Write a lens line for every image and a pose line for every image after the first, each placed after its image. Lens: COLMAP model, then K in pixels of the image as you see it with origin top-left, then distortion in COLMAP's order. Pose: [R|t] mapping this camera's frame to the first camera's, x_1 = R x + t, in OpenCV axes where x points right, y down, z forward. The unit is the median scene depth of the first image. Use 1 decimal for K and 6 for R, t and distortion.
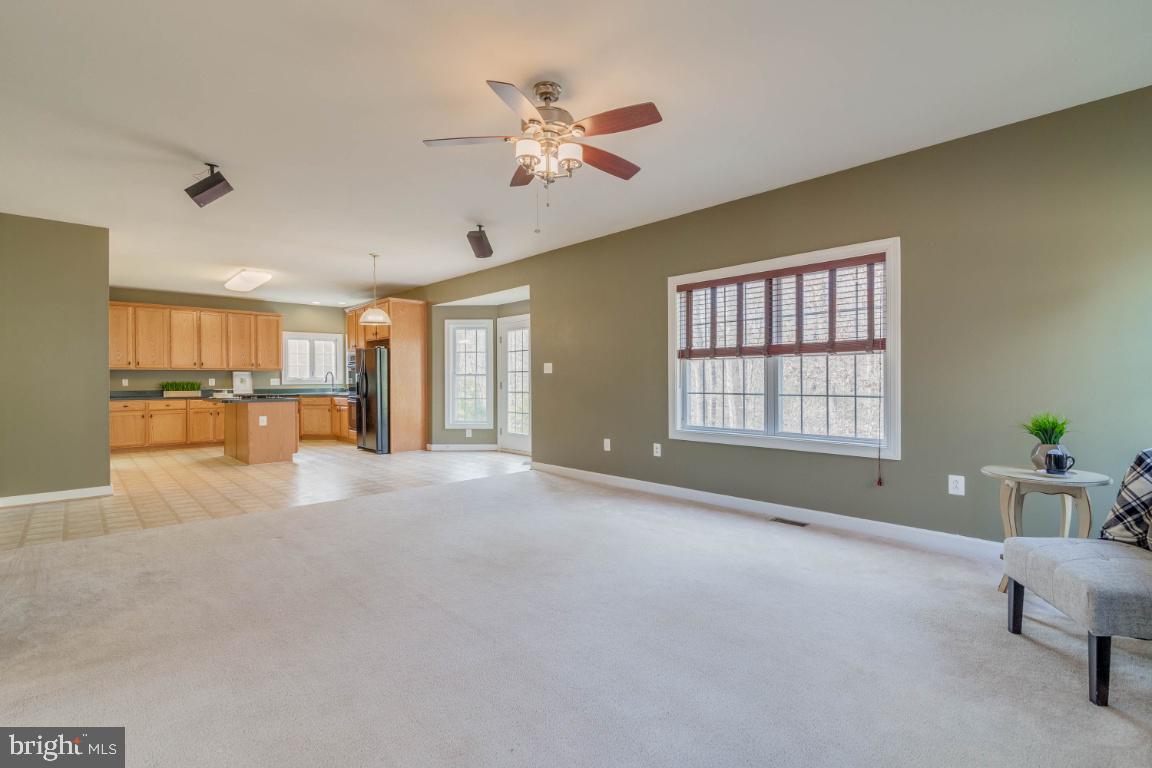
lens RADIAL K [[520.1, 0, 580.6], [0, 520.1, 380.8], [0, 0, 1]] dist [0.004729, -0.001212]
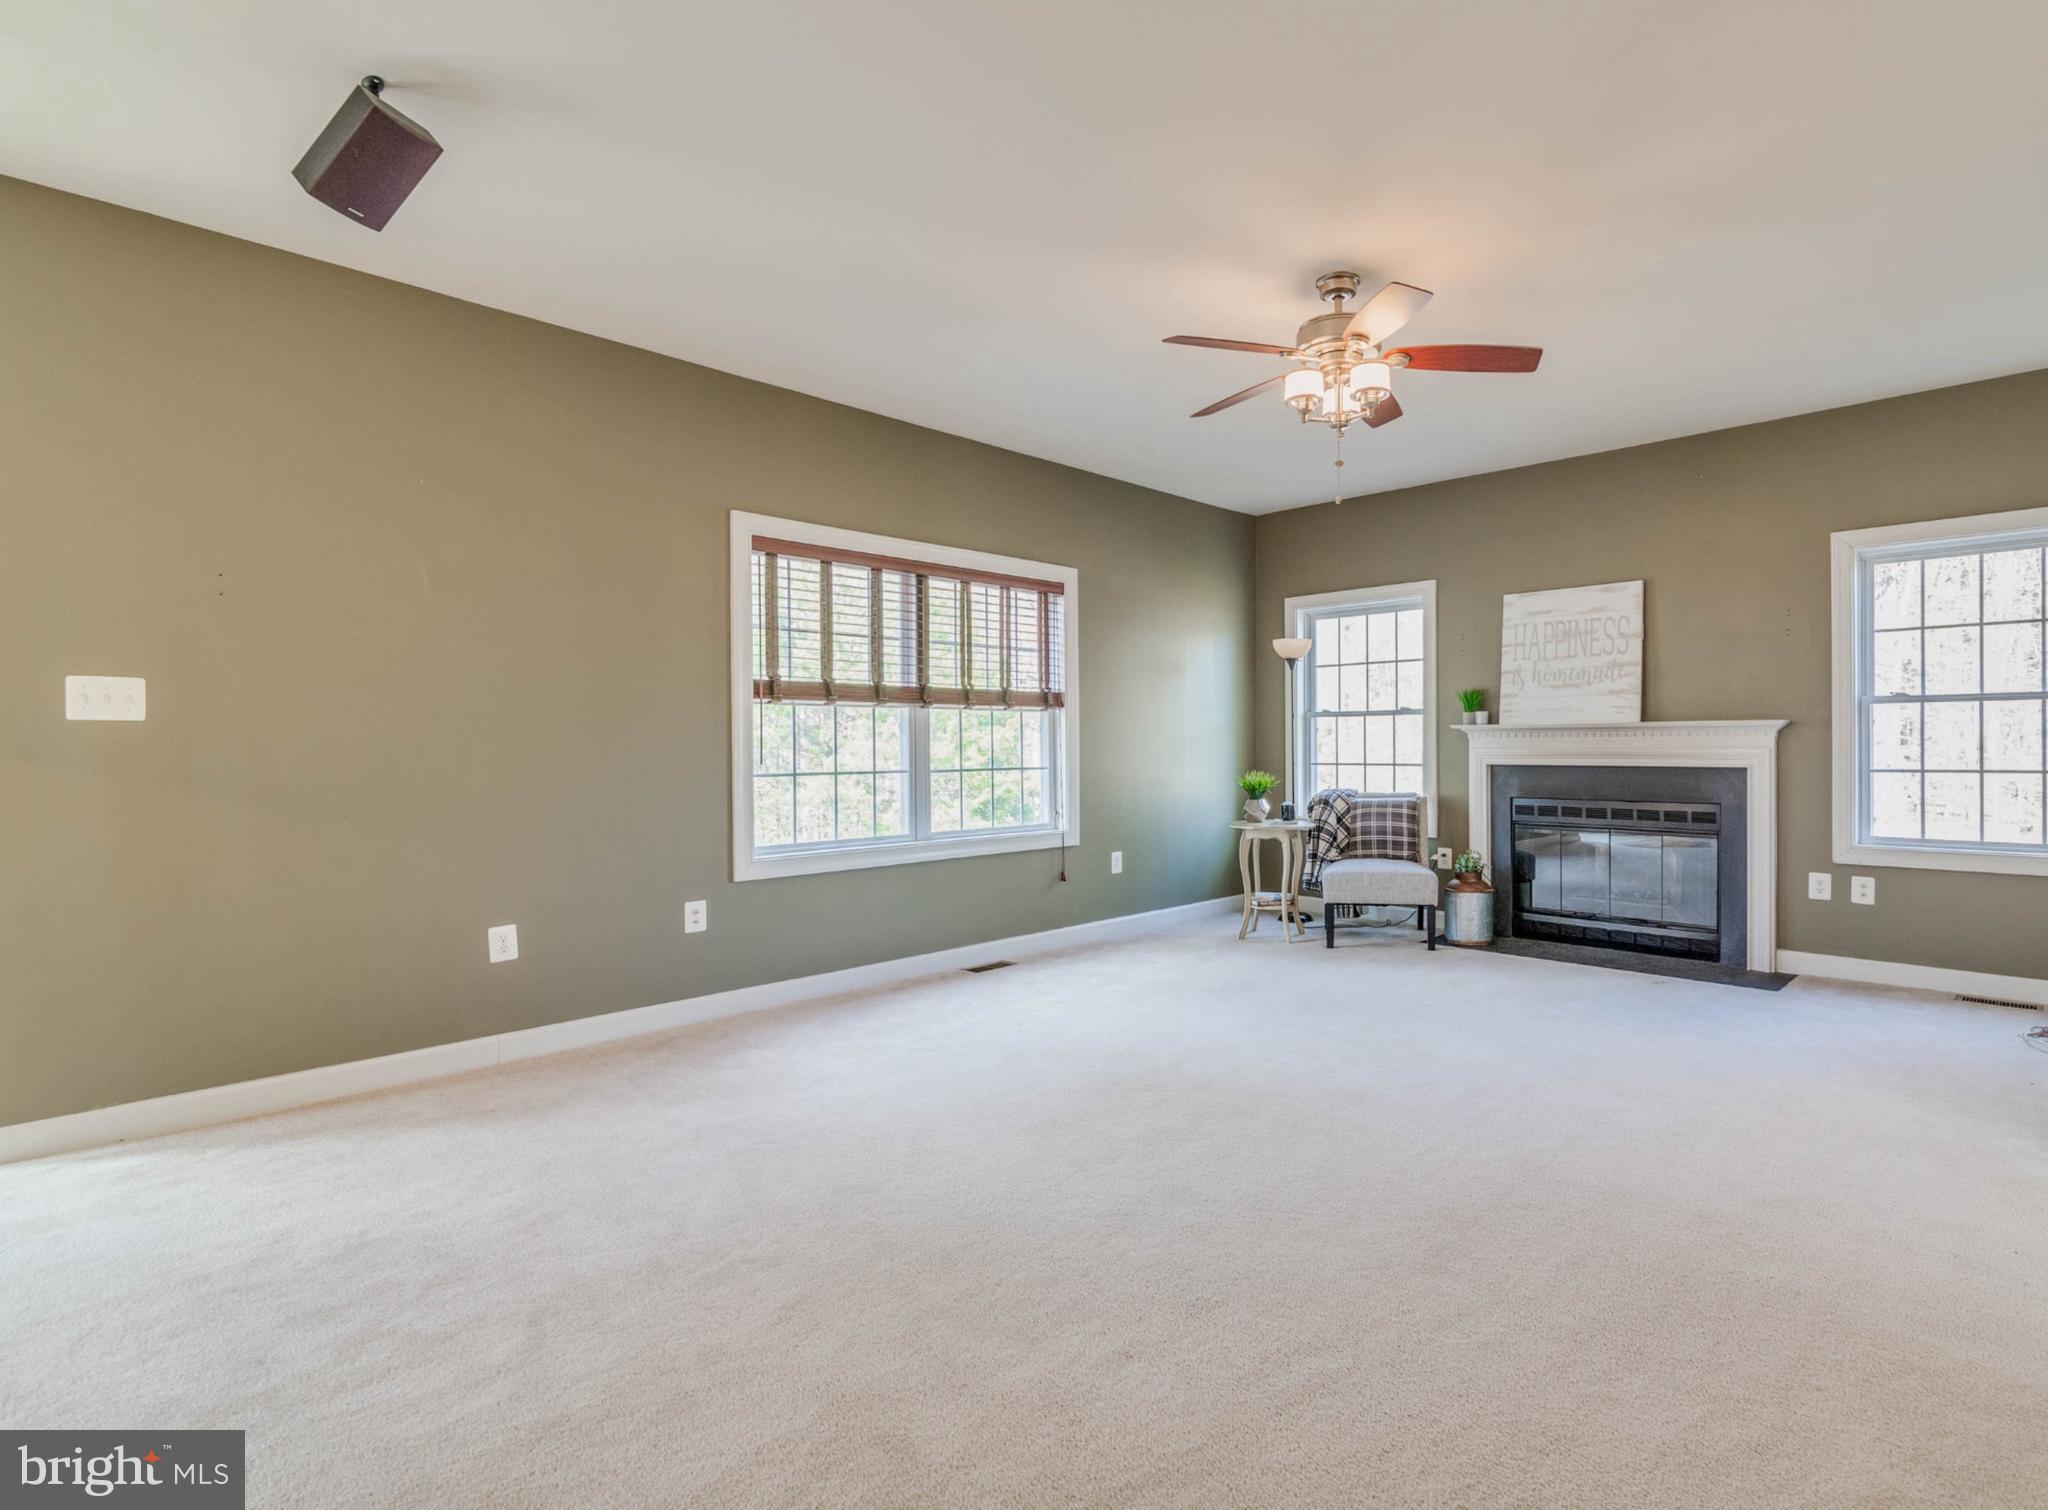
lens RADIAL K [[1116.4, 0, 1028.5], [0, 1116.4, 754.7], [0, 0, 1]] dist [0.005552, 0.000053]
pose [[-0.043498, -0.002908, 0.999049, -0.874925], [0.007448, 0.999967, 0.003235, 0.004602], [-0.999026, 0.007582, -0.043475, 0.900400]]
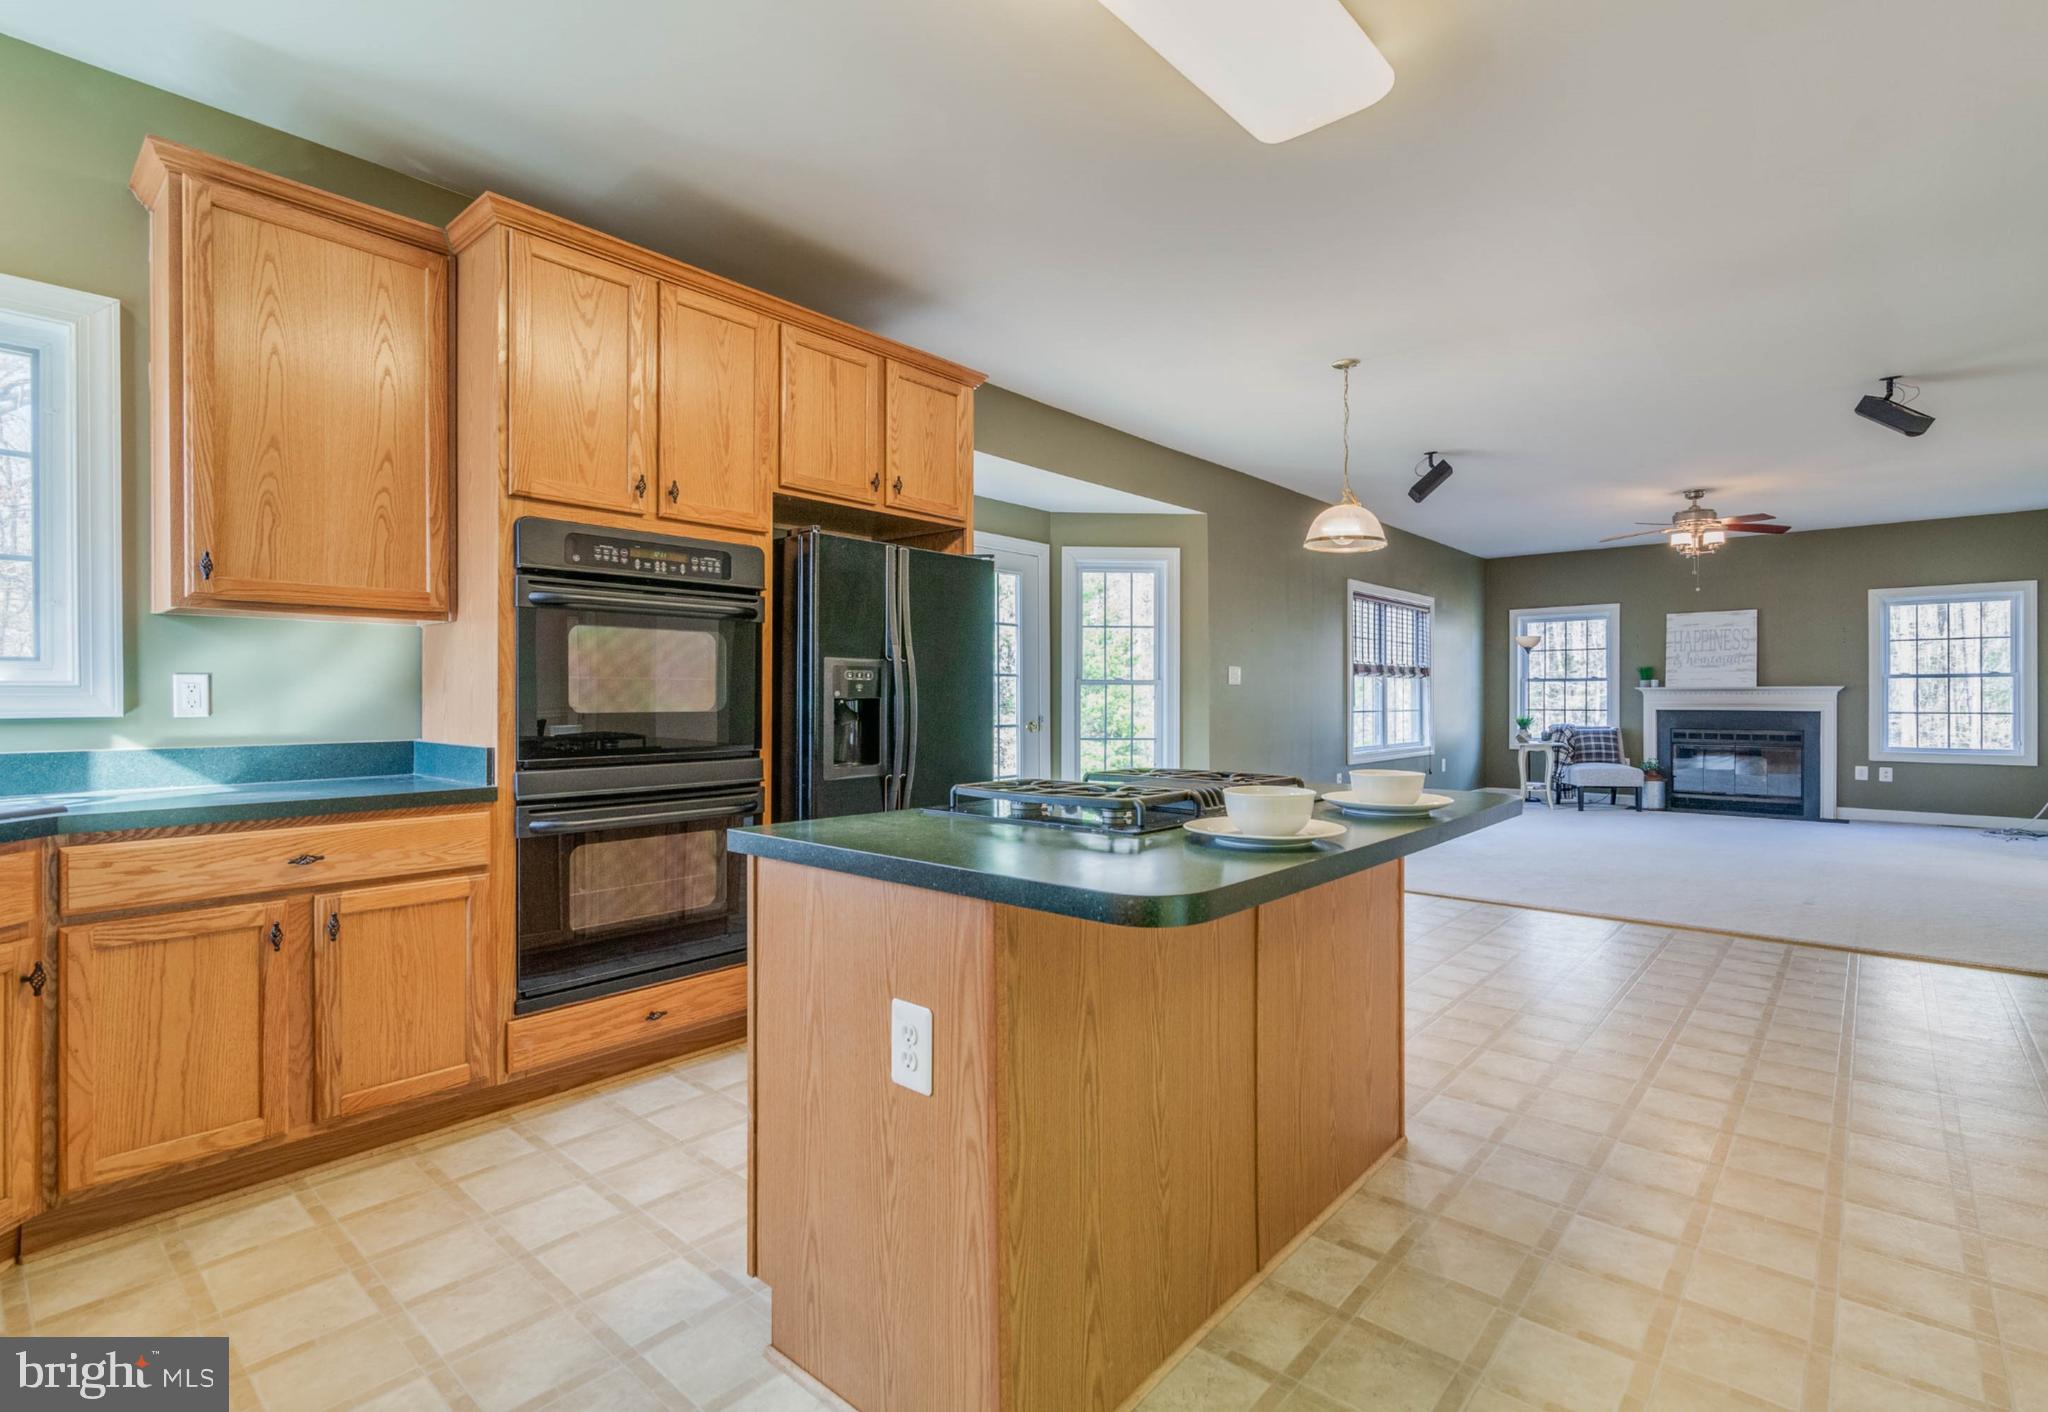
lens RADIAL K [[984.9, 0, 1026.0], [0, 984.9, 704.6], [0, 0, 1]] dist [-0.000801, 0.000131]
pose [[-0.062902, 0.000336, 0.998020, -1.582639], [0.000941, 1.000000, -0.000278, 0.013325], [-0.998019, 0.000921, -0.062902, 1.789749]]
